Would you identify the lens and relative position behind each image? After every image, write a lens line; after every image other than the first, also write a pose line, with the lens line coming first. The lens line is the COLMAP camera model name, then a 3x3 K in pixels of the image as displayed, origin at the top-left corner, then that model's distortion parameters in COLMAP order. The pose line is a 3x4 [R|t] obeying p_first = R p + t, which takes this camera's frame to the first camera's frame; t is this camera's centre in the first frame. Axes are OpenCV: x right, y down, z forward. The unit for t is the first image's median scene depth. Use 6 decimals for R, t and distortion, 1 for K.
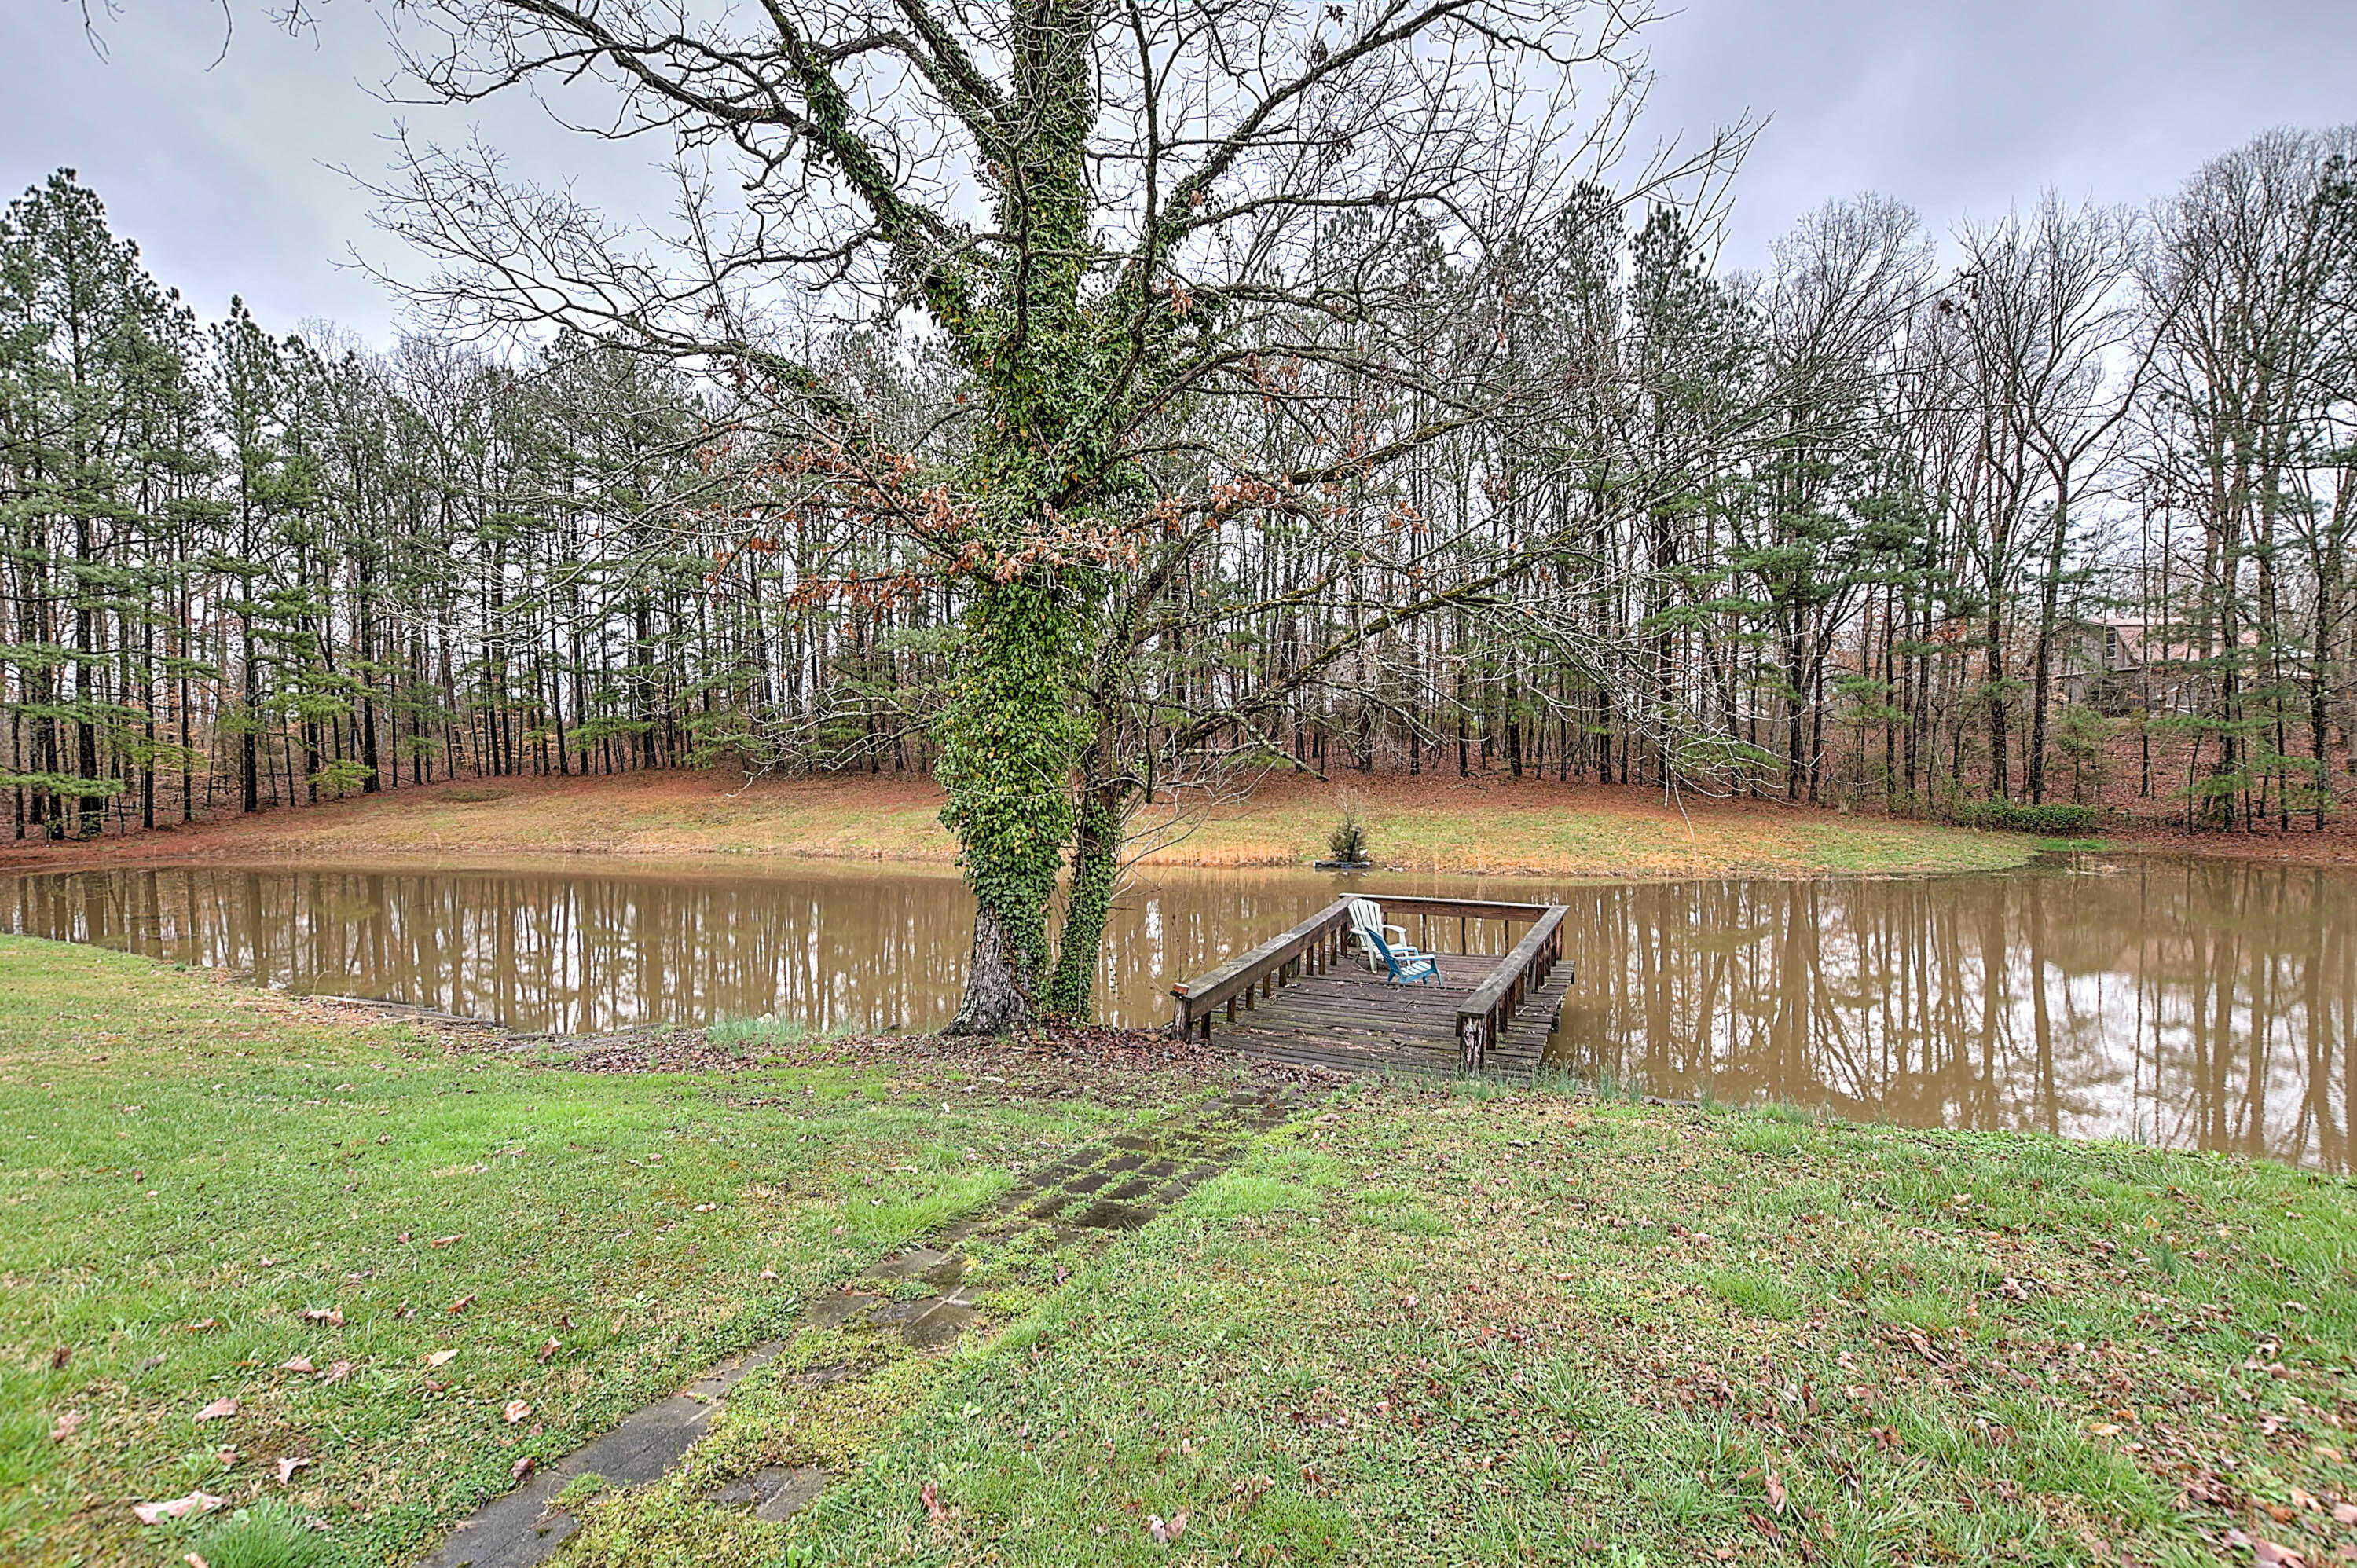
lens RADIAL K [[1060.7, 0, 1178.5], [0, 1060.7, 784.0], [0, 0, 1]] dist [0.022175, -0.000035]
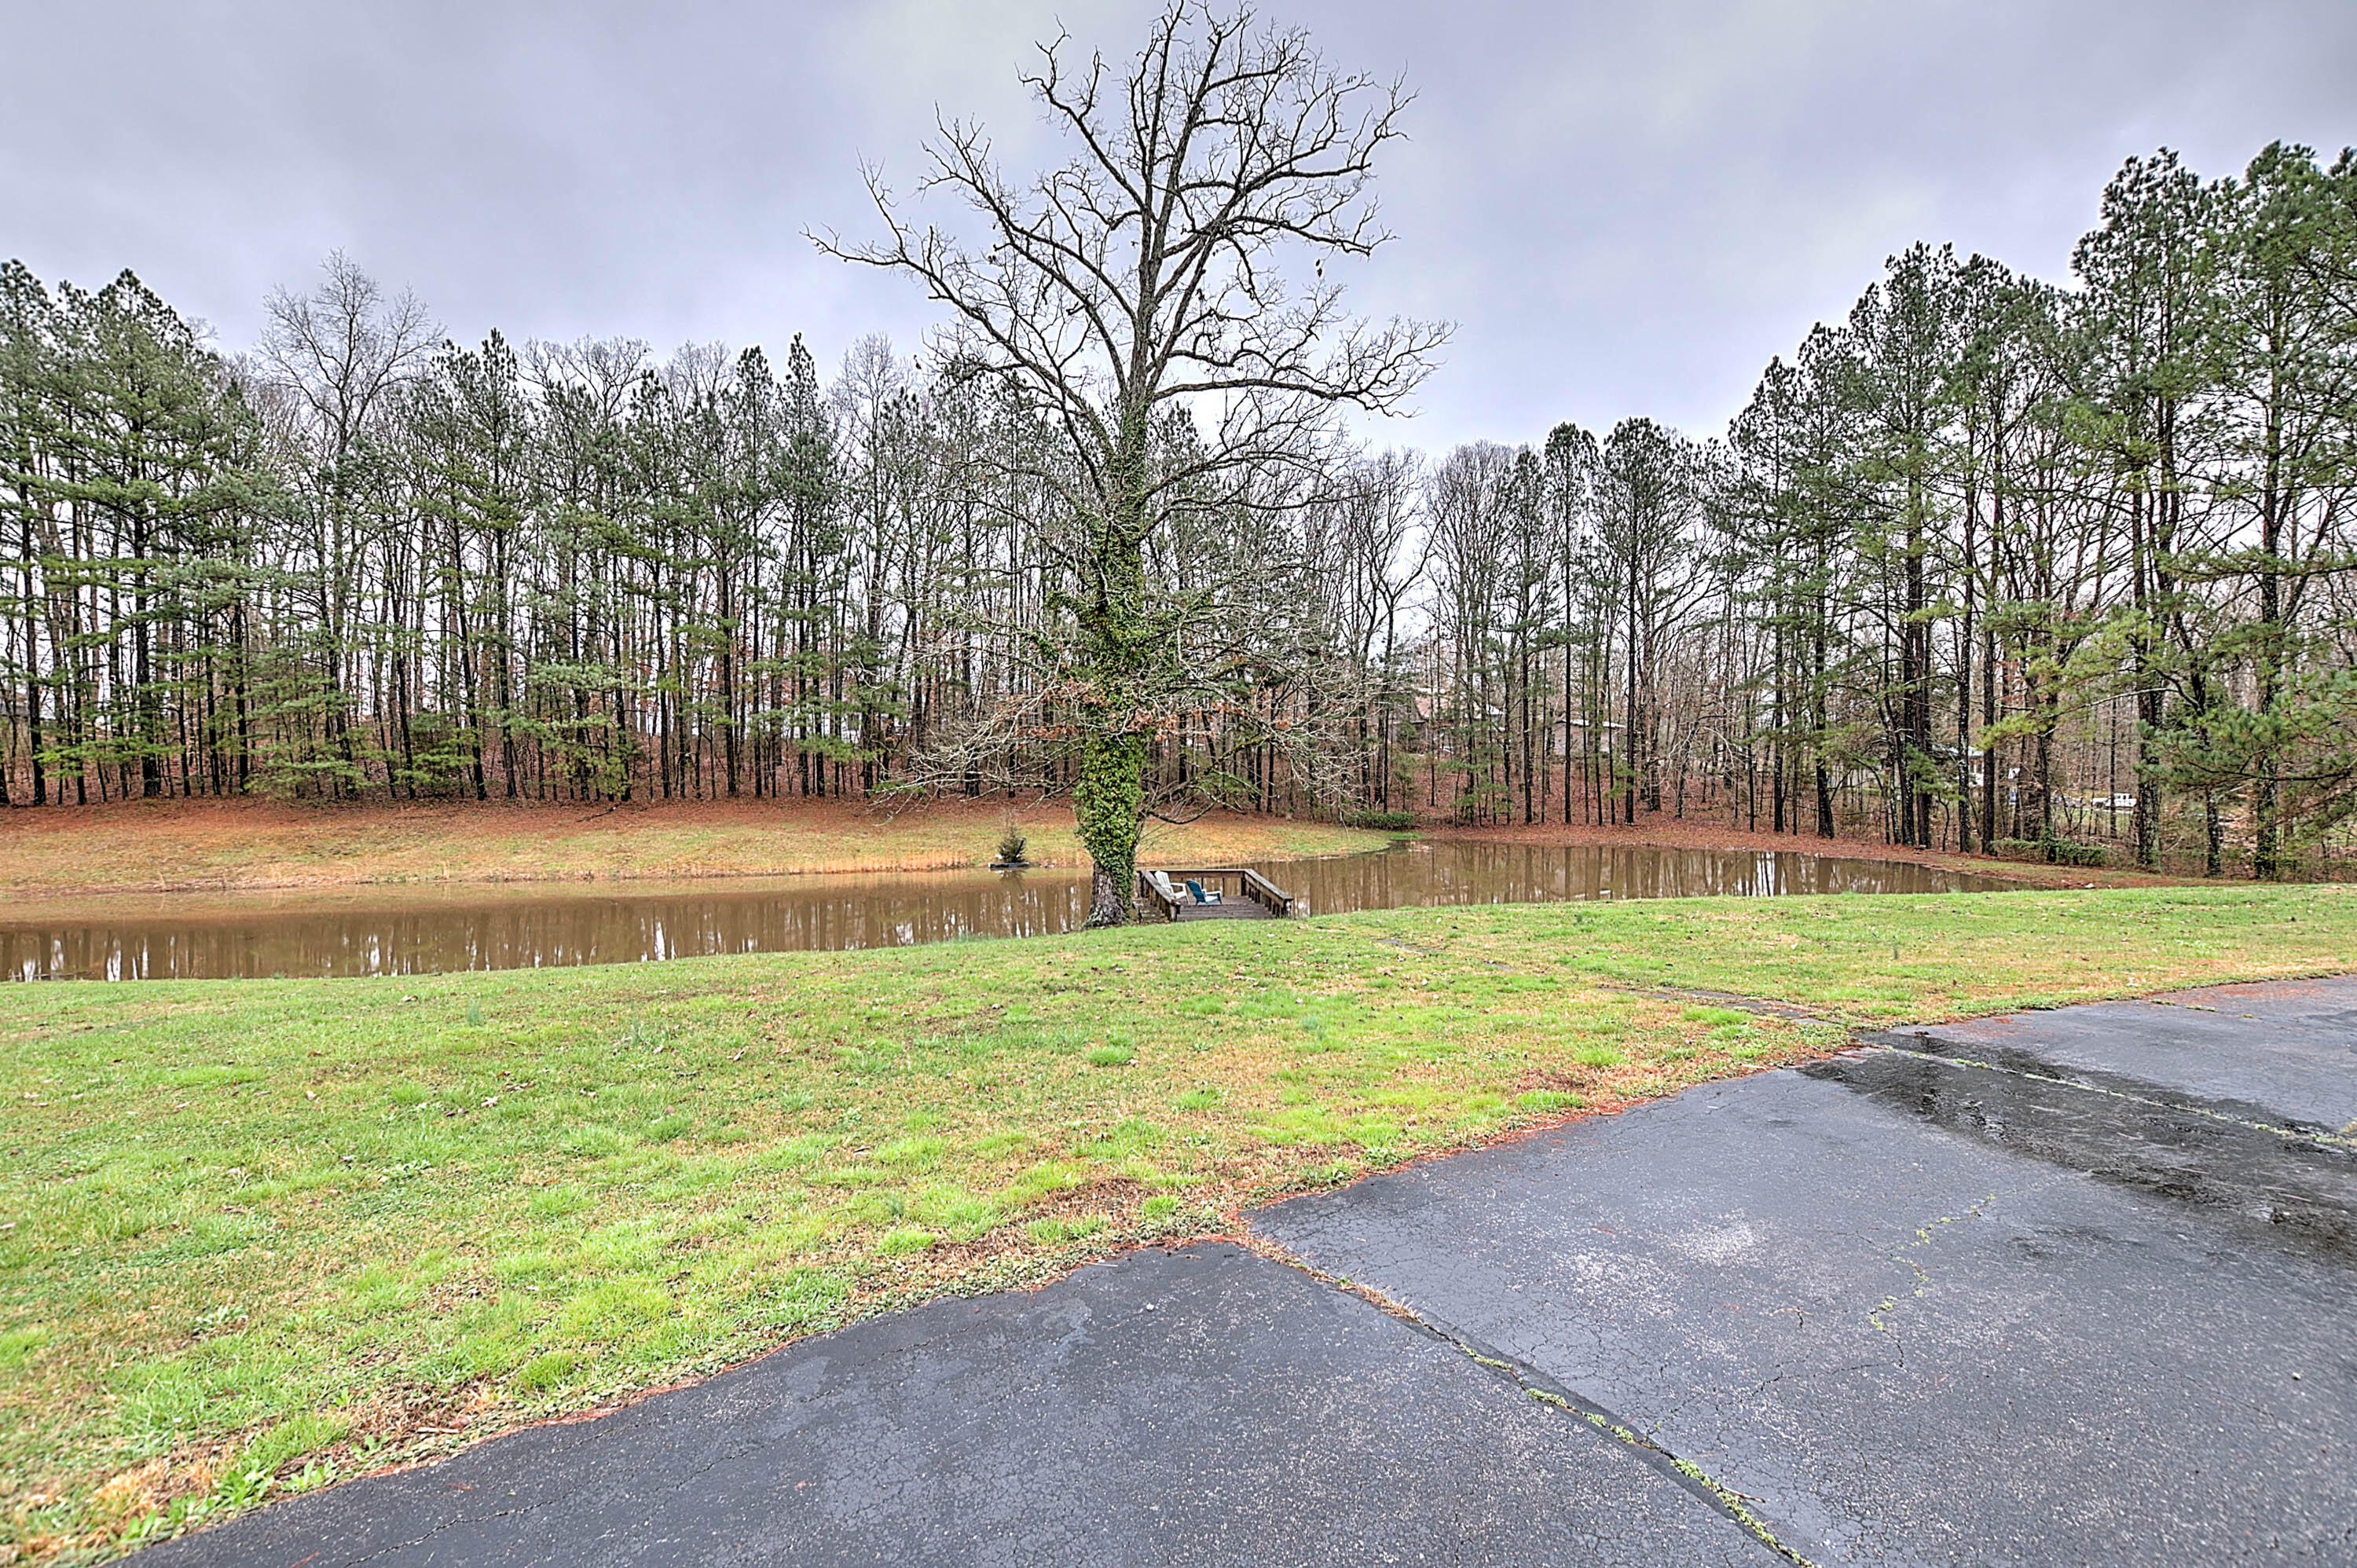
lens RADIAL K [[1060.7, 0, 1178.5], [0, 1060.7, 784.0], [0, 0, 1]] dist [0.022175, -0.000035]
pose [[0.877430, -0.004897, 0.479681, -0.264616], [0.012172, 0.999853, -0.012057, -0.008814], [-0.479551, 0.016417, 0.877360, -0.275195]]
